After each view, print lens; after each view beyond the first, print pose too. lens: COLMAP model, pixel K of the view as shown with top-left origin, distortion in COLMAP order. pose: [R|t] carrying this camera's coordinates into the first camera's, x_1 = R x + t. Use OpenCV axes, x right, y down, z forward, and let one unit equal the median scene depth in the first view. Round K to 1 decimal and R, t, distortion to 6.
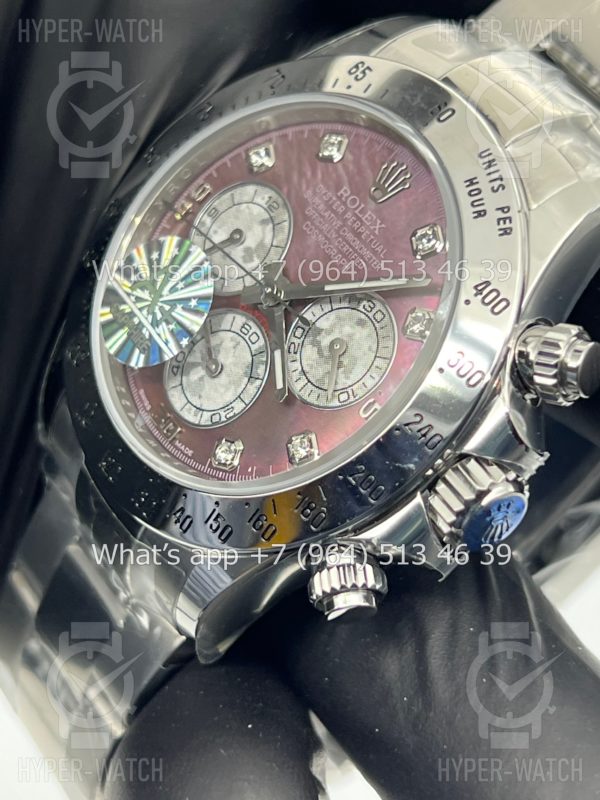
lens RADIAL K [[1786.0, 0, 336.0], [0, 1786.0, 406.8], [0, 0, 1]] dist [0.311737, 0.000000]
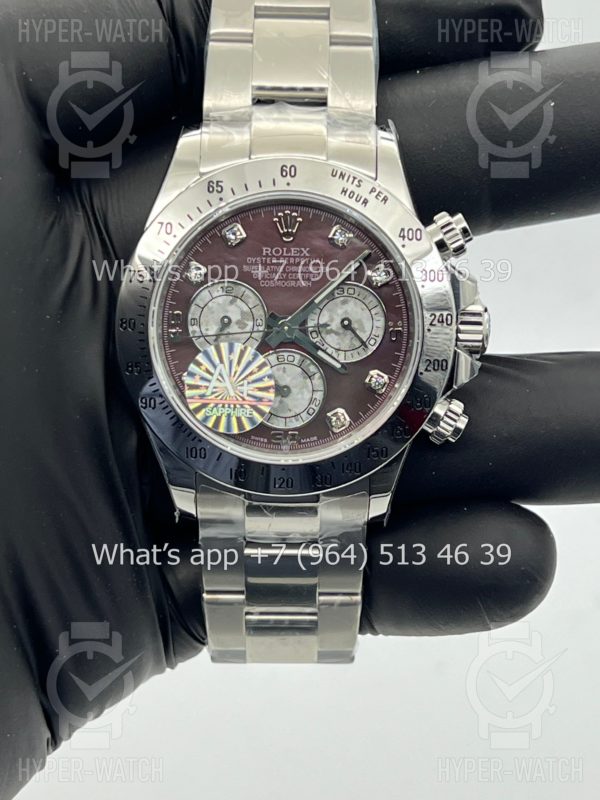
lens RADIAL K [[1786.0, 0, 292.8], [0, 1786.0, 394.9], [0, 0, 1]] dist [0.311737, 0.000000]
pose [[0.562917, -0.708806, 0.425111, -0.738807], [0.612892, 0.703055, 0.360663, -0.584172], [-0.554516, 0.057523, 0.830182, -0.295985]]
